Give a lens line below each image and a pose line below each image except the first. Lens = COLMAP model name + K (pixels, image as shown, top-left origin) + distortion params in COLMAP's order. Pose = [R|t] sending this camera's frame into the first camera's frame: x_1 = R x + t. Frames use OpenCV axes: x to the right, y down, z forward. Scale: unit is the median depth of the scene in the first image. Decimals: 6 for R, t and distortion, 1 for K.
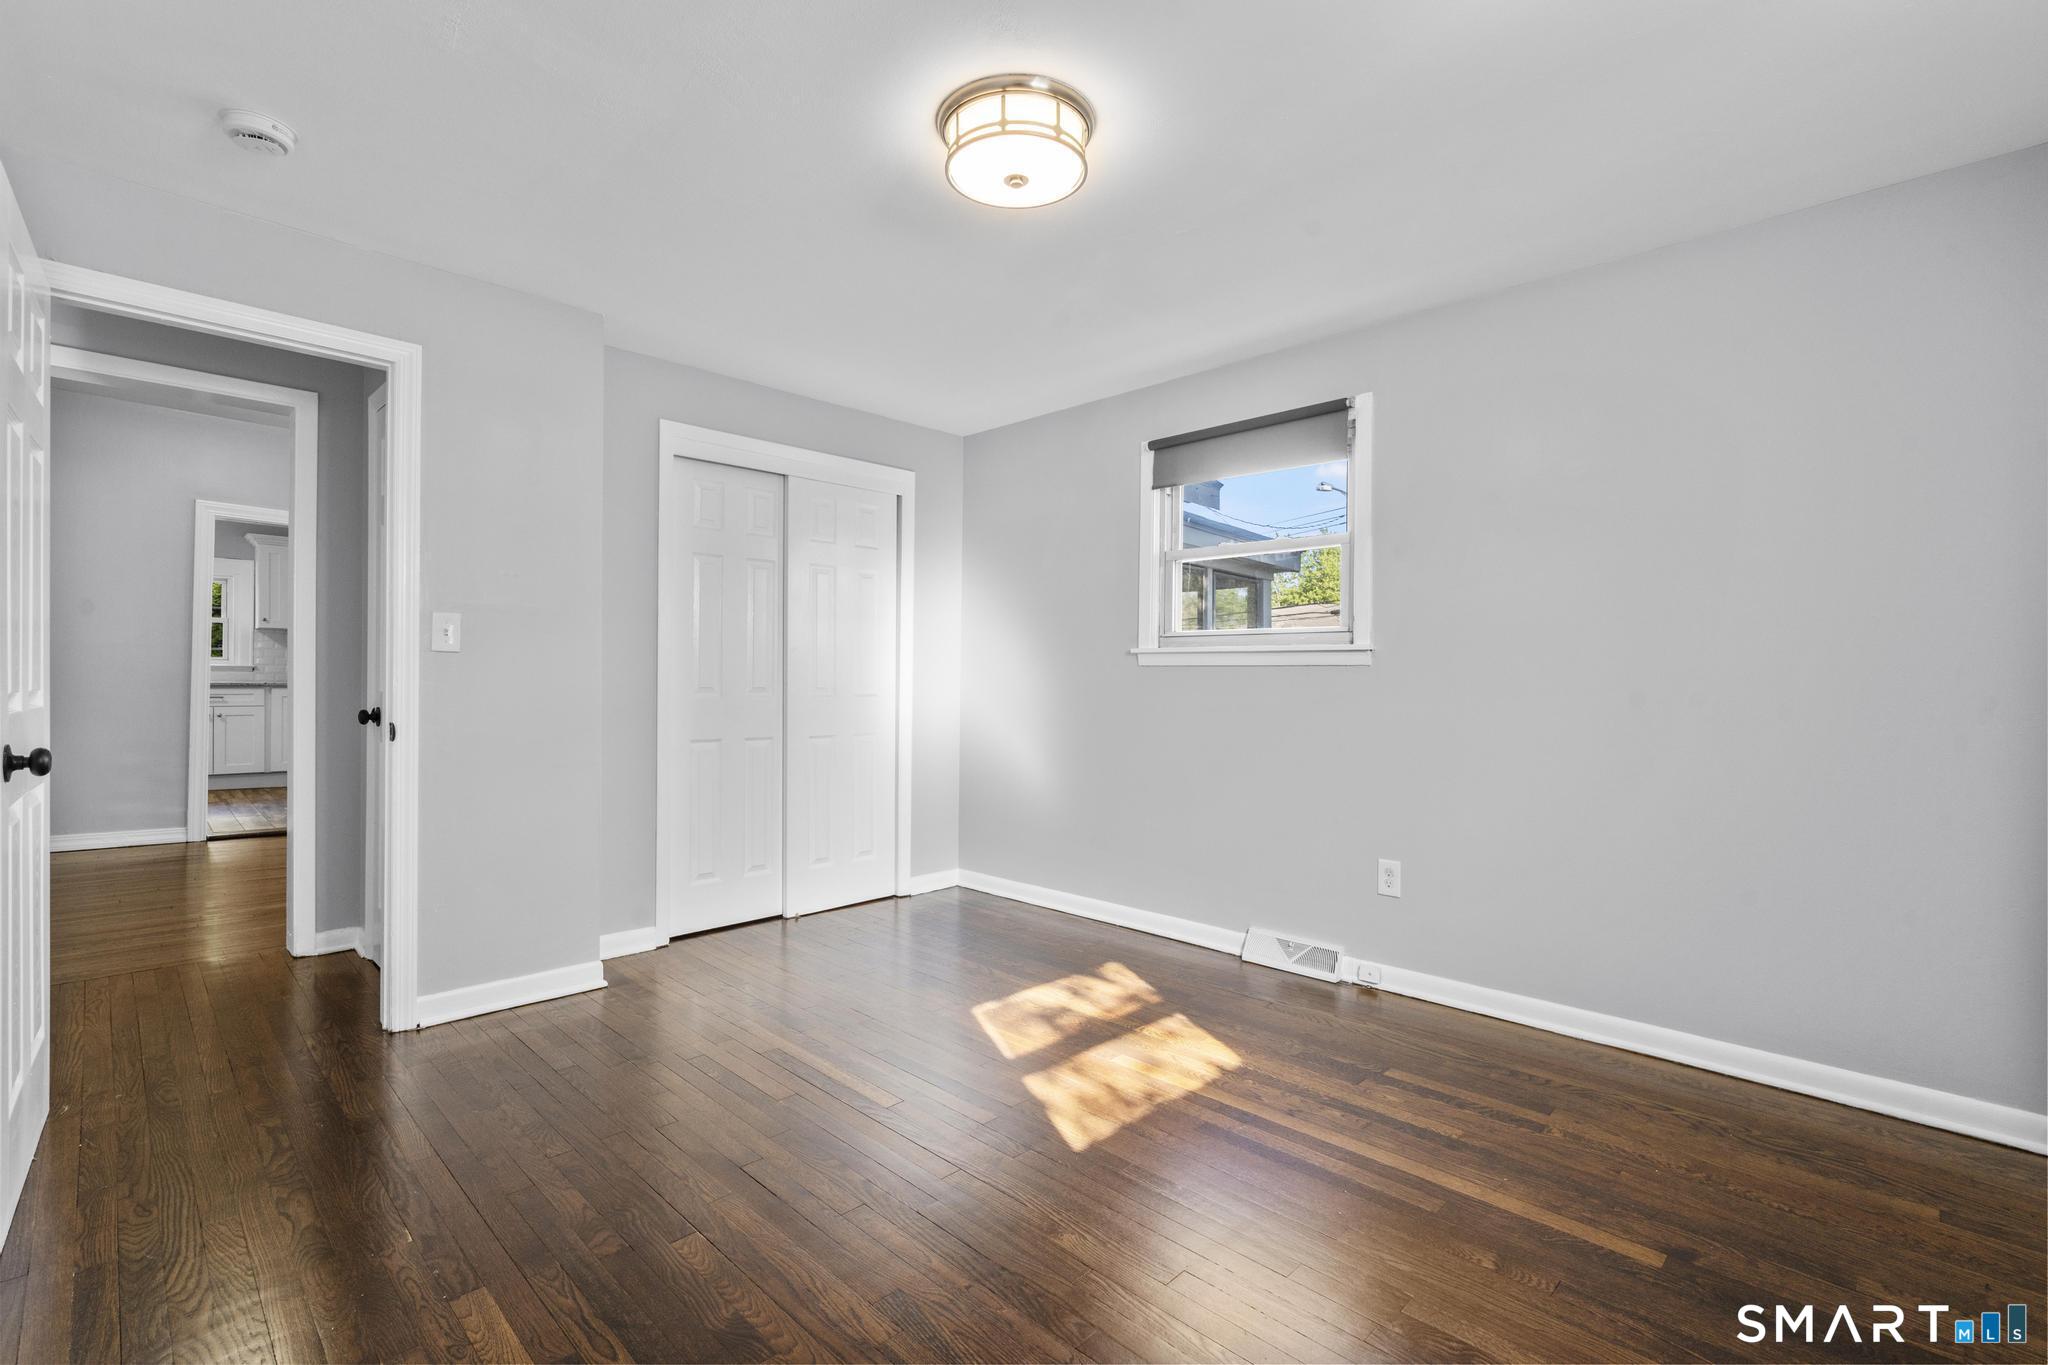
lens RADIAL K [[914.8, 0, 1019.0], [0, 914.8, 683.3], [0, 0, 1]] dist [-0.002246, -0.000086]
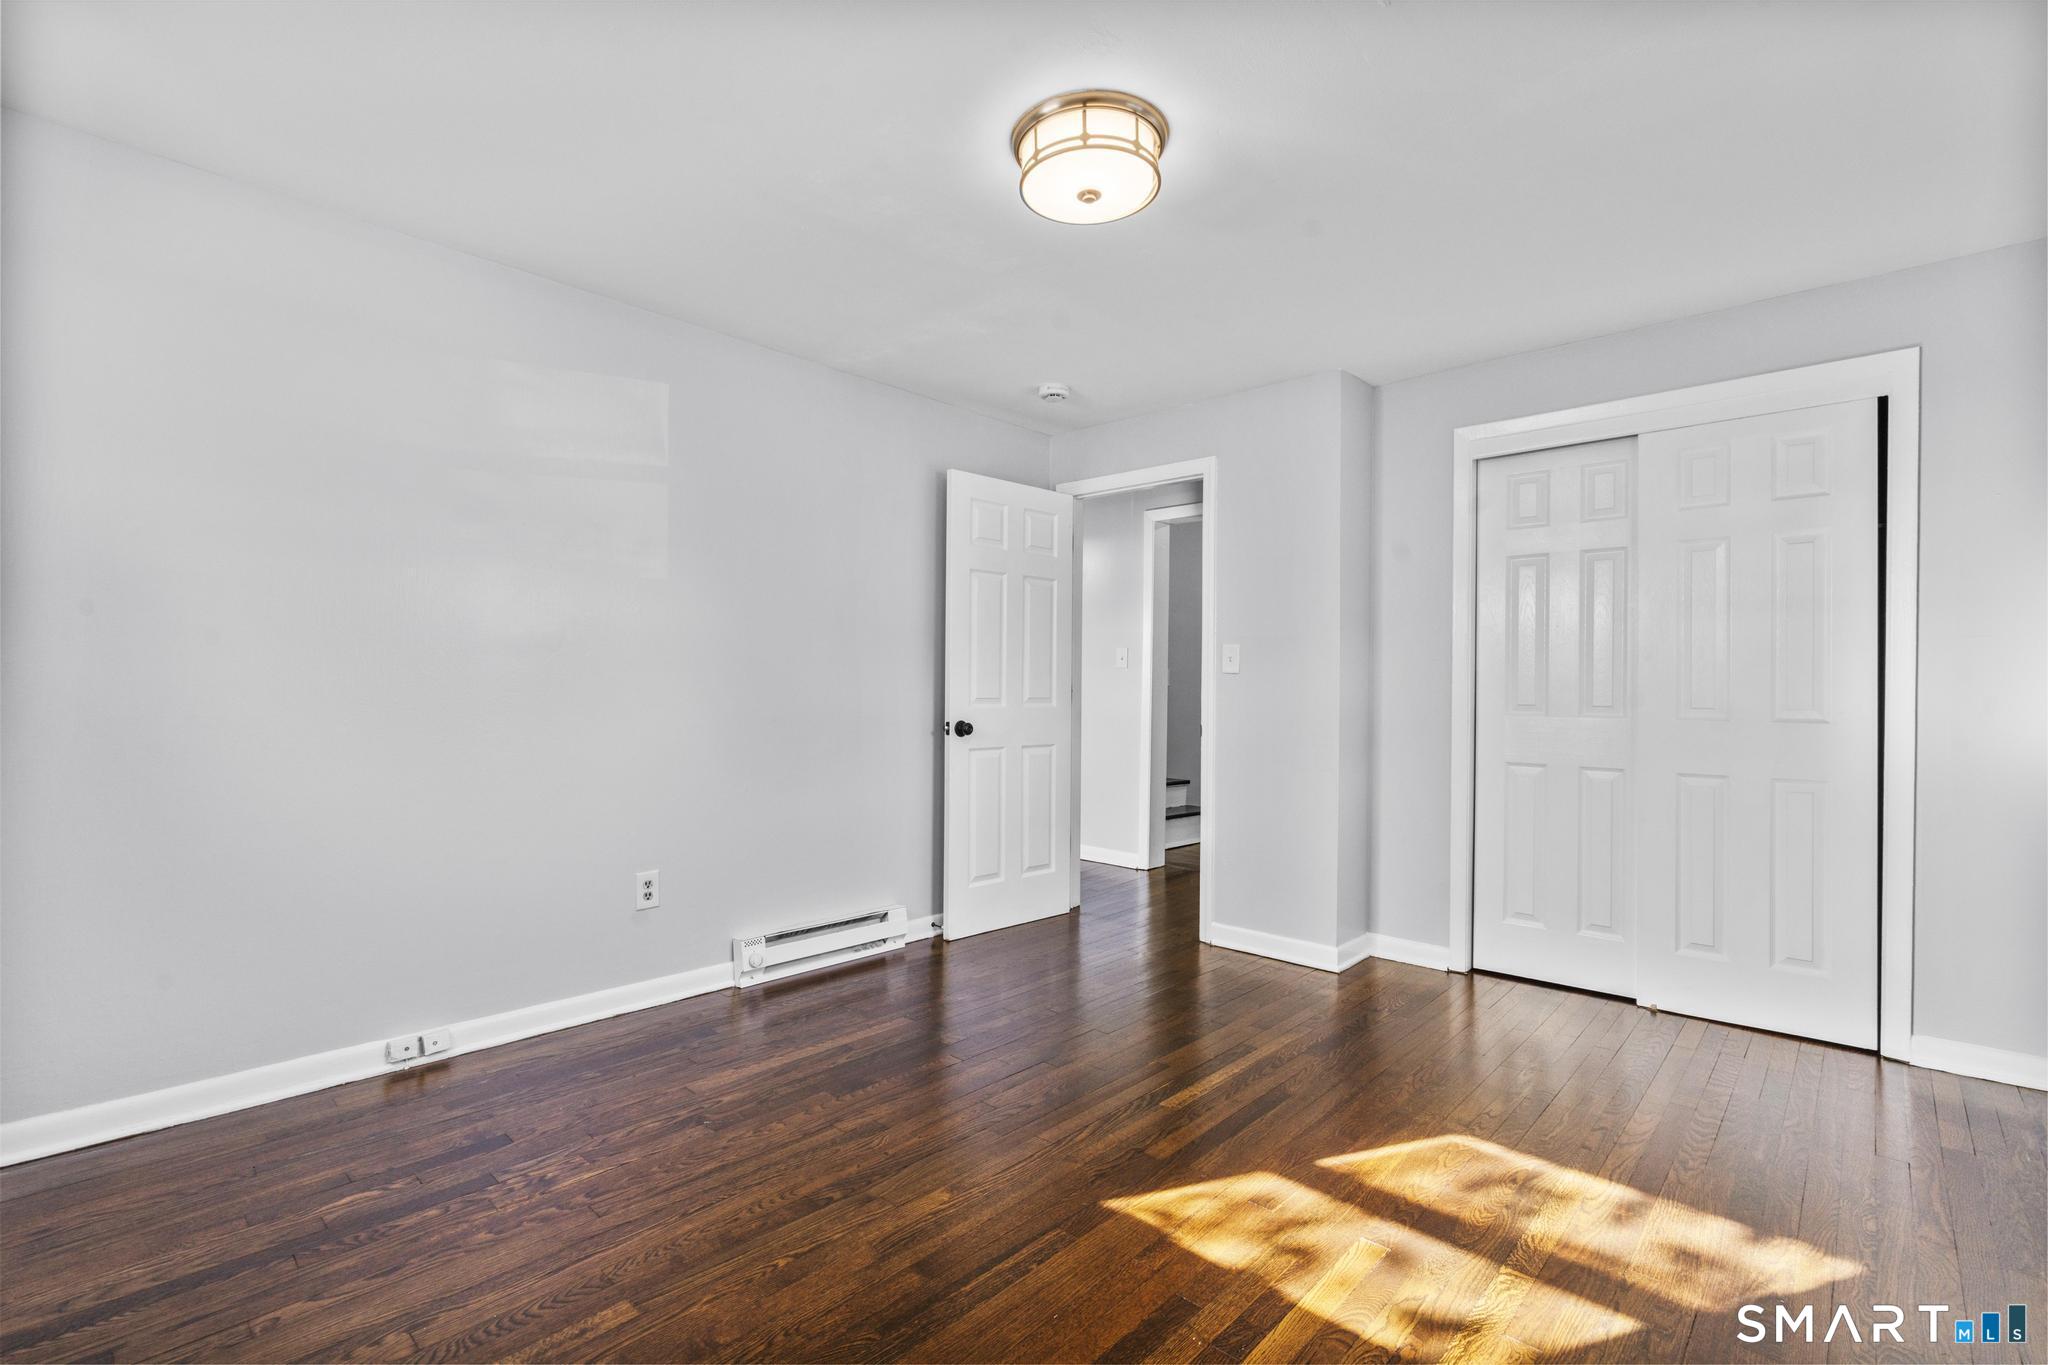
lens RADIAL K [[914.8, 0, 1025.2], [0, 914.8, 686.8], [0, 0, 1]] dist [-0.002246, -0.000086]
pose [[0.028535, -0.015196, -0.999477, 0.669655], [-0.010112, 0.999829, -0.015491, 0.008200], [0.999542, 0.010549, 0.028377, 0.612503]]
